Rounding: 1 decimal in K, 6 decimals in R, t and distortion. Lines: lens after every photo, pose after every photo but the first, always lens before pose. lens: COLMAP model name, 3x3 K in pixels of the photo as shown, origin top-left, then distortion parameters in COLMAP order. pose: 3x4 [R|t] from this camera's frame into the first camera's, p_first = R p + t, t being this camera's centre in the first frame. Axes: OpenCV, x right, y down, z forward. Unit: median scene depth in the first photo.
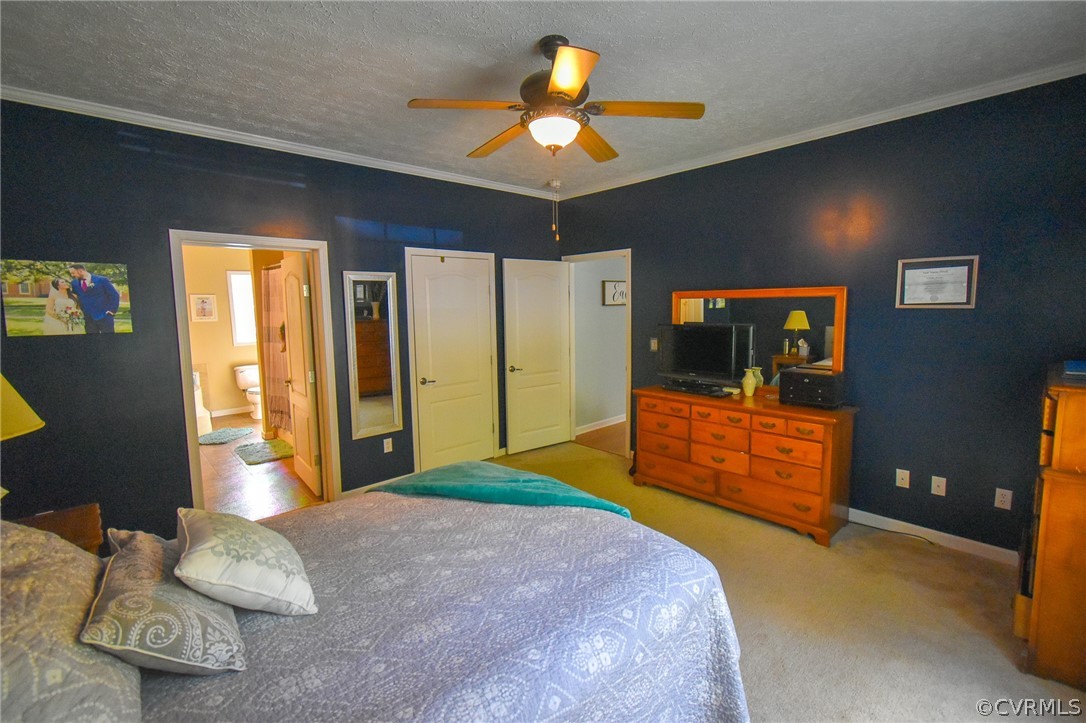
lens RADIAL K [[479.8, 0, 547.9], [0, 479.8, 354.4], [0, 0, 1]] dist [0.005541, -0.000383]
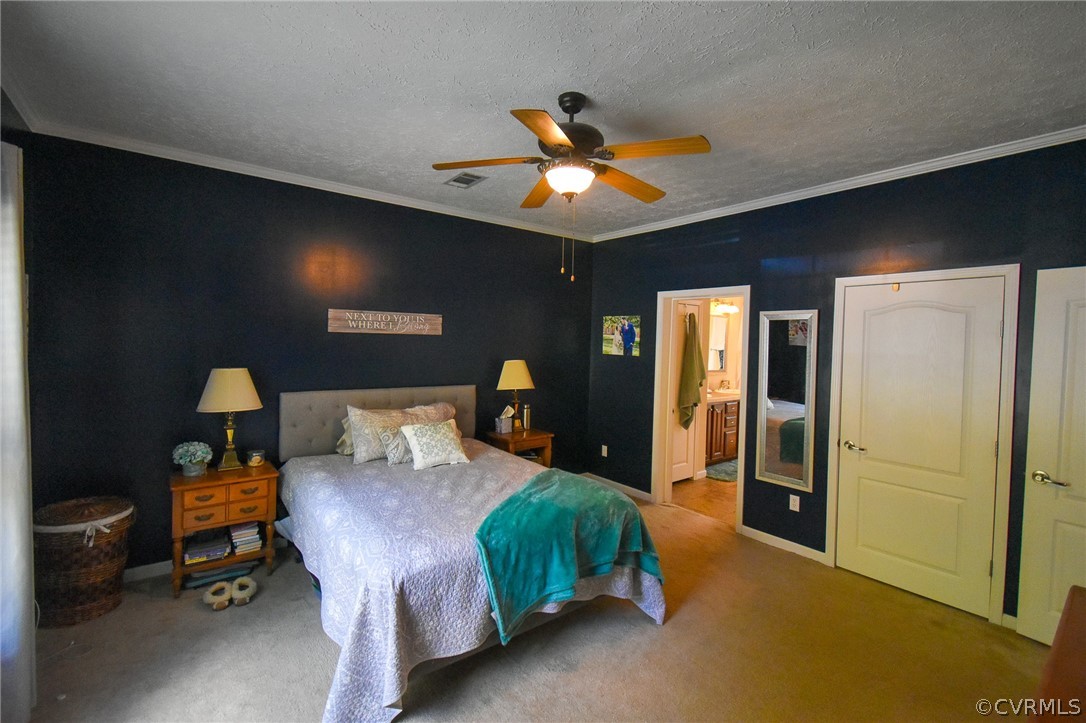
lens RADIAL K [[479.8, 0, 548.5], [0, 479.8, 358.0], [0, 0, 1]] dist [0.005541, -0.000383]
pose [[-0.086404, 0.055195, -0.994730, 0.838976], [-0.126289, 0.989803, 0.065891, -0.111938], [0.988223, 0.131317, -0.078552, 0.843361]]
